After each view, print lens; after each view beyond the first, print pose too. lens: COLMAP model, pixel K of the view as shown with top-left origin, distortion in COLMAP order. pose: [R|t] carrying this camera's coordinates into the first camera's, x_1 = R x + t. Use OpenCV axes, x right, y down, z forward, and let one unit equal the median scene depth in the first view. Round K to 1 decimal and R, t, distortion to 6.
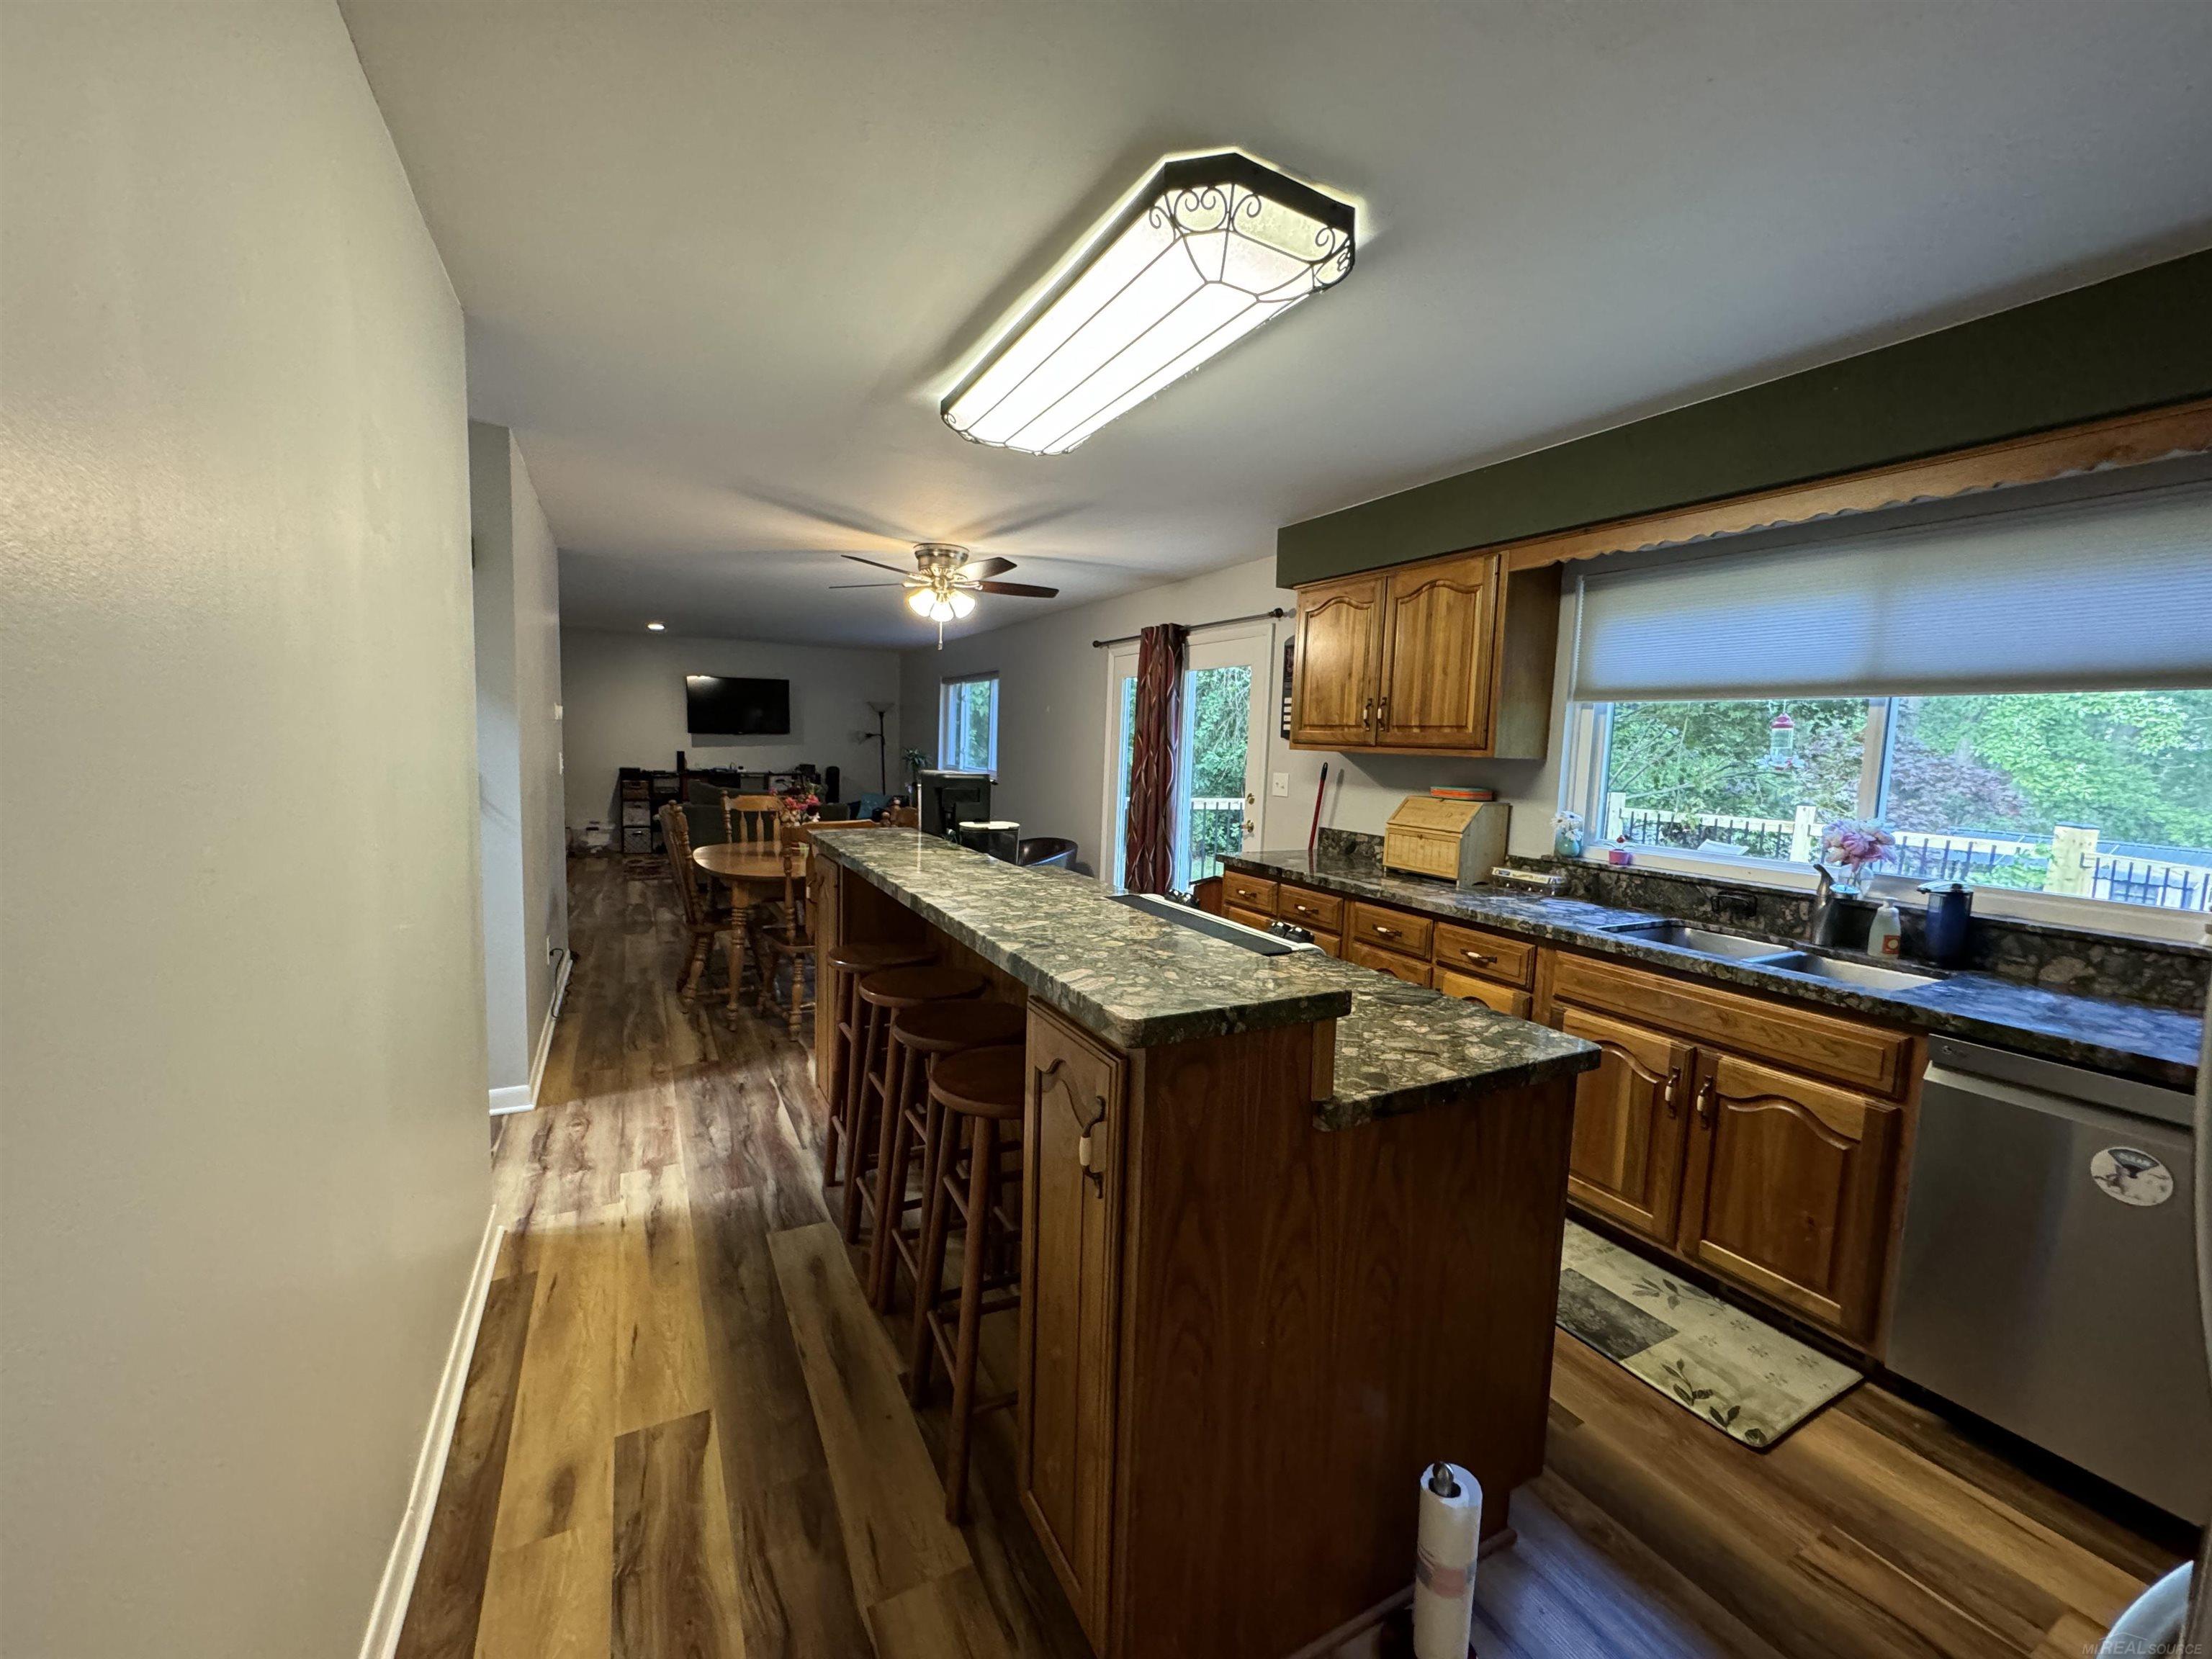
lens RADIAL K [[886.2, 0, 1110.4], [0, 886.2, 825.7], [0, 0, 1]] dist [0.000141, -0.000054]
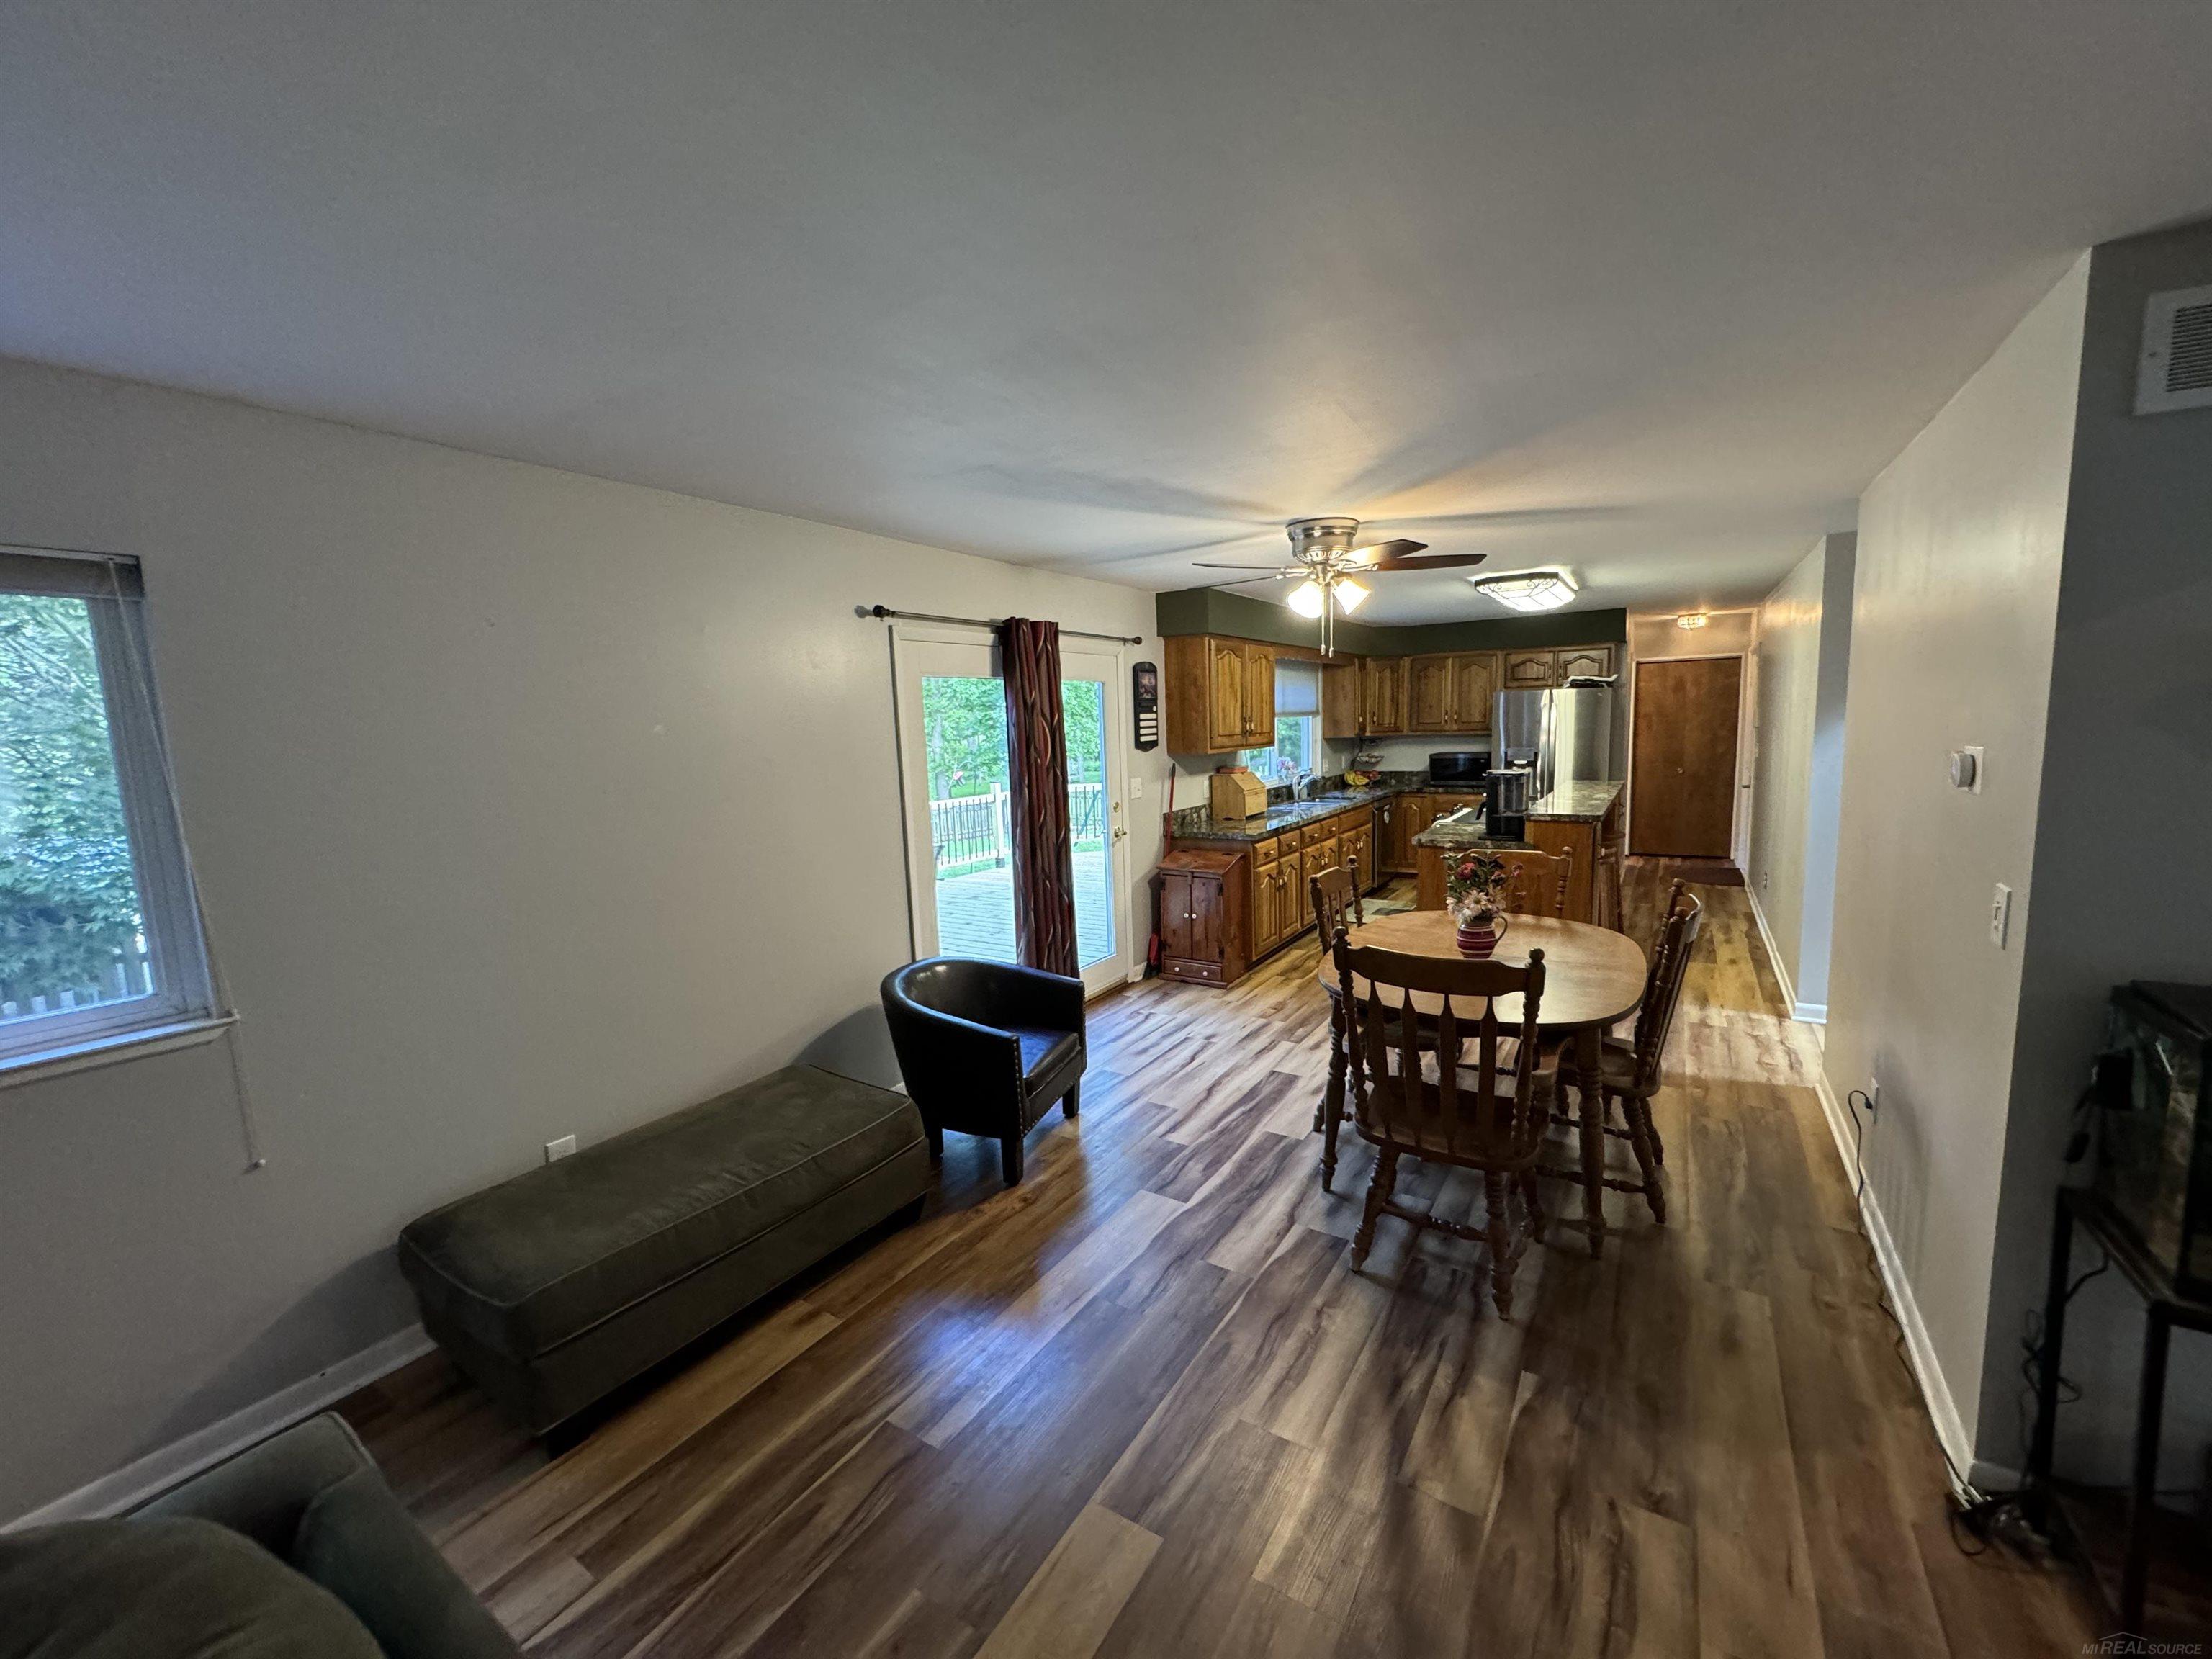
lens RADIAL K [[886.2, 0, 1104.5], [0, 886.2, 827.9], [0, 0, 1]] dist [0.000141, -0.000054]
pose [[-0.486487, -0.124890, 0.864716, -1.279728], [0.099047, 0.975466, 0.196610, -0.363943], [-0.868055, 0.181296, -0.462181, 2.521754]]
